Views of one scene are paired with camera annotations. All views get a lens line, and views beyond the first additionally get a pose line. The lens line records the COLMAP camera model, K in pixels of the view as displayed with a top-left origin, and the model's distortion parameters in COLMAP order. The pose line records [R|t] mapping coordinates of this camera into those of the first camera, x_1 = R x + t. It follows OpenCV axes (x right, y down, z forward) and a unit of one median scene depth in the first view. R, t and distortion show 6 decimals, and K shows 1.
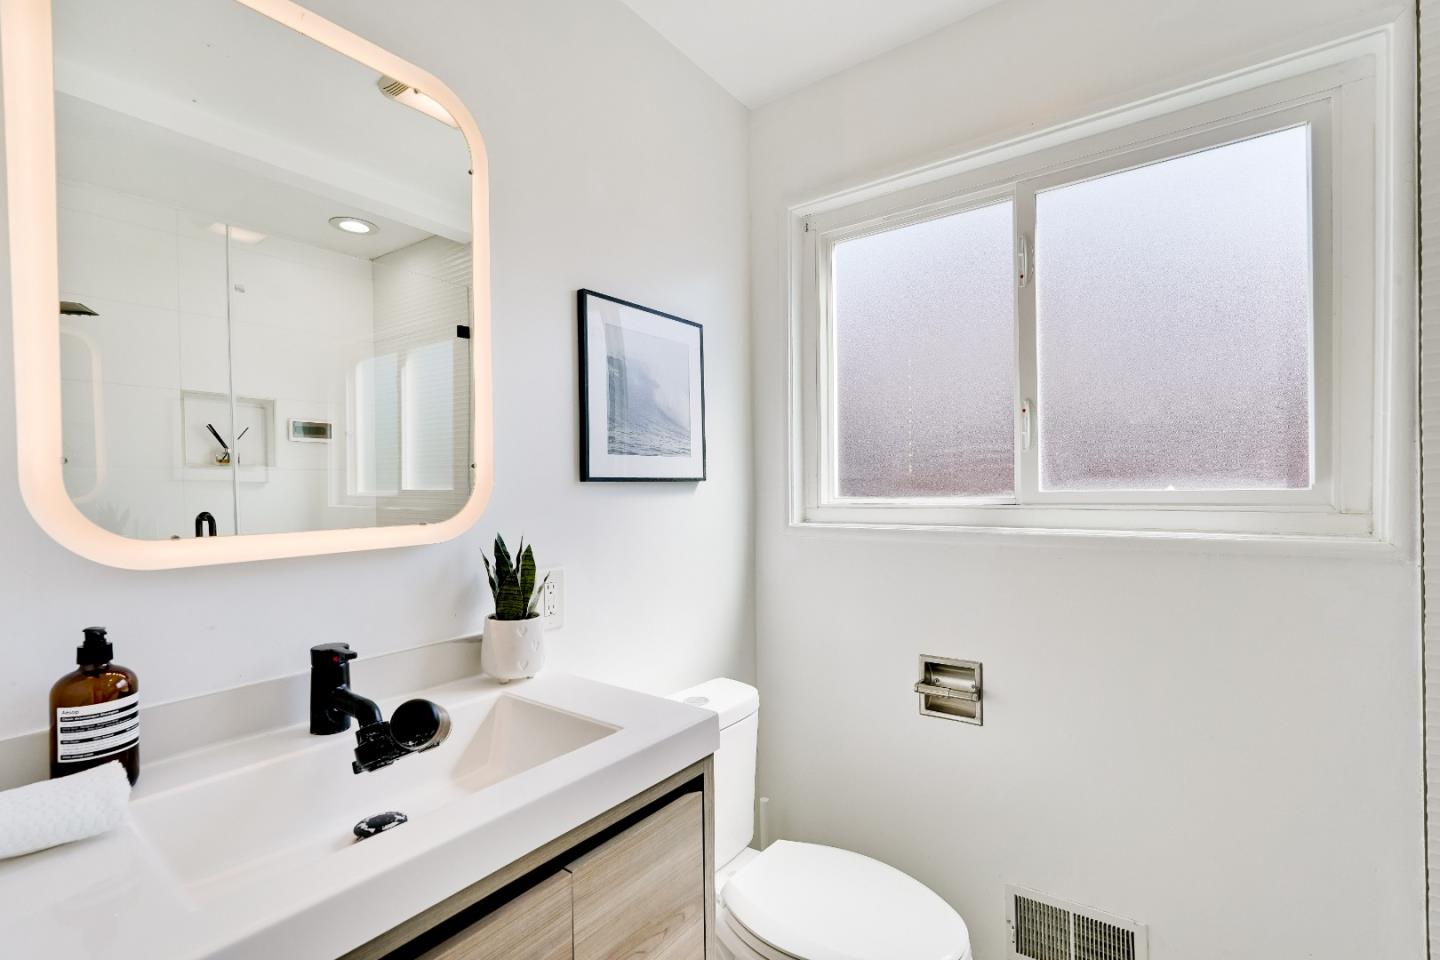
lens RADIAL K [[644.3, 0, 679.1], [0, 644.3, 501.4], [0, 0, 1]] dist [-0.012845, 0.004725]
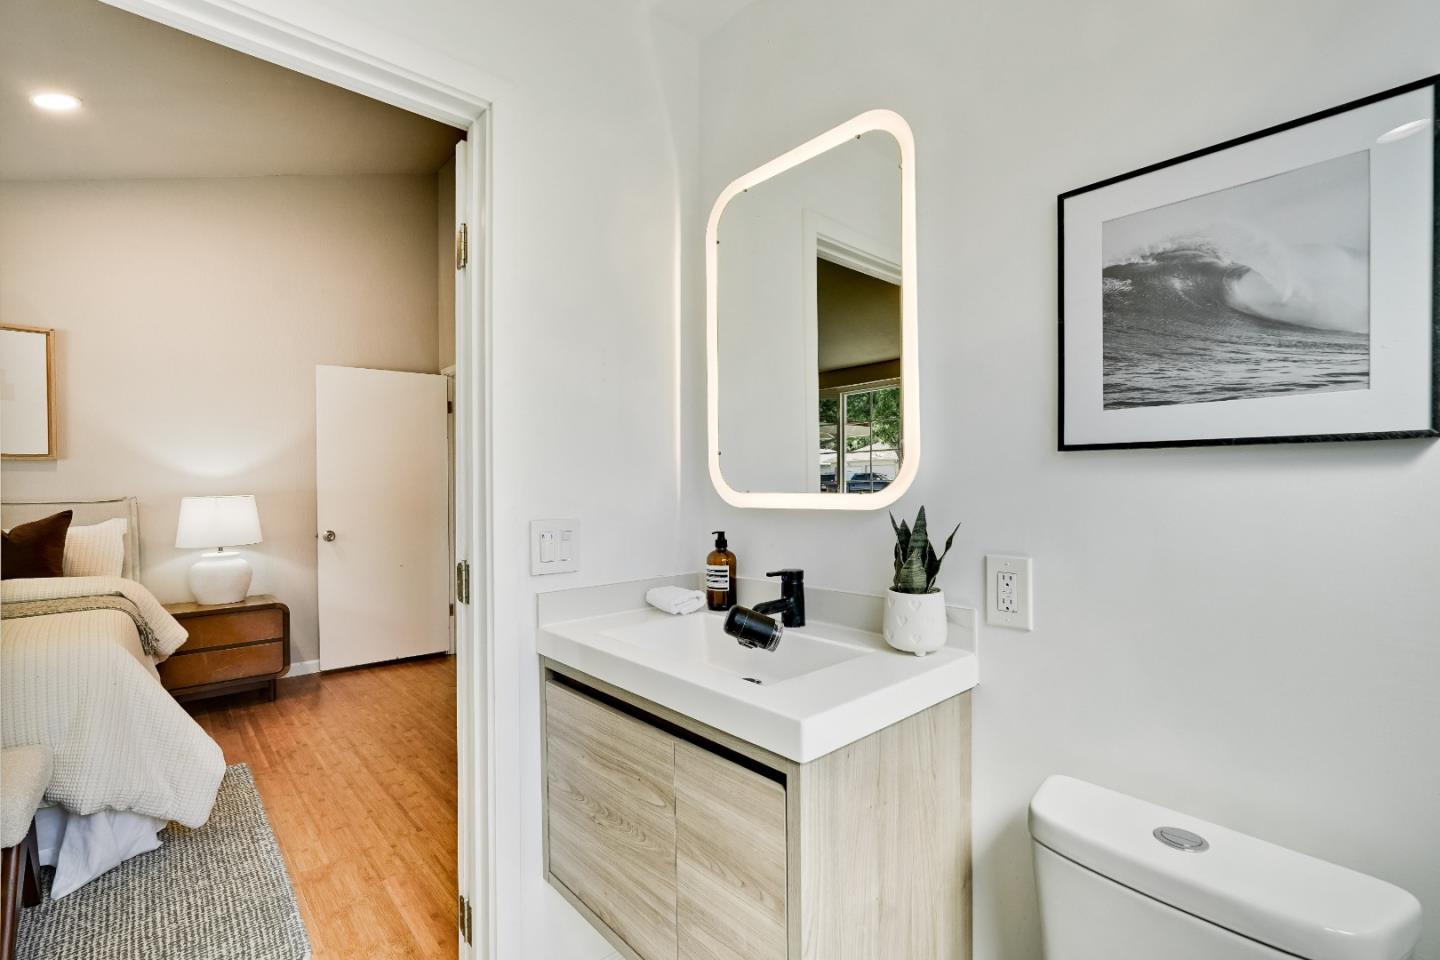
lens RADIAL K [[644.3, 0, 720.5], [0, 644.3, 484.5], [0, 0, 1]] dist [-0.012845, 0.004725]
pose [[-0.147298, 0.022611, -0.988834, 0.926407], [-0.010309, 0.999649, 0.024394, -0.008823], [0.989038, 0.013787, -0.147013, 1.018044]]
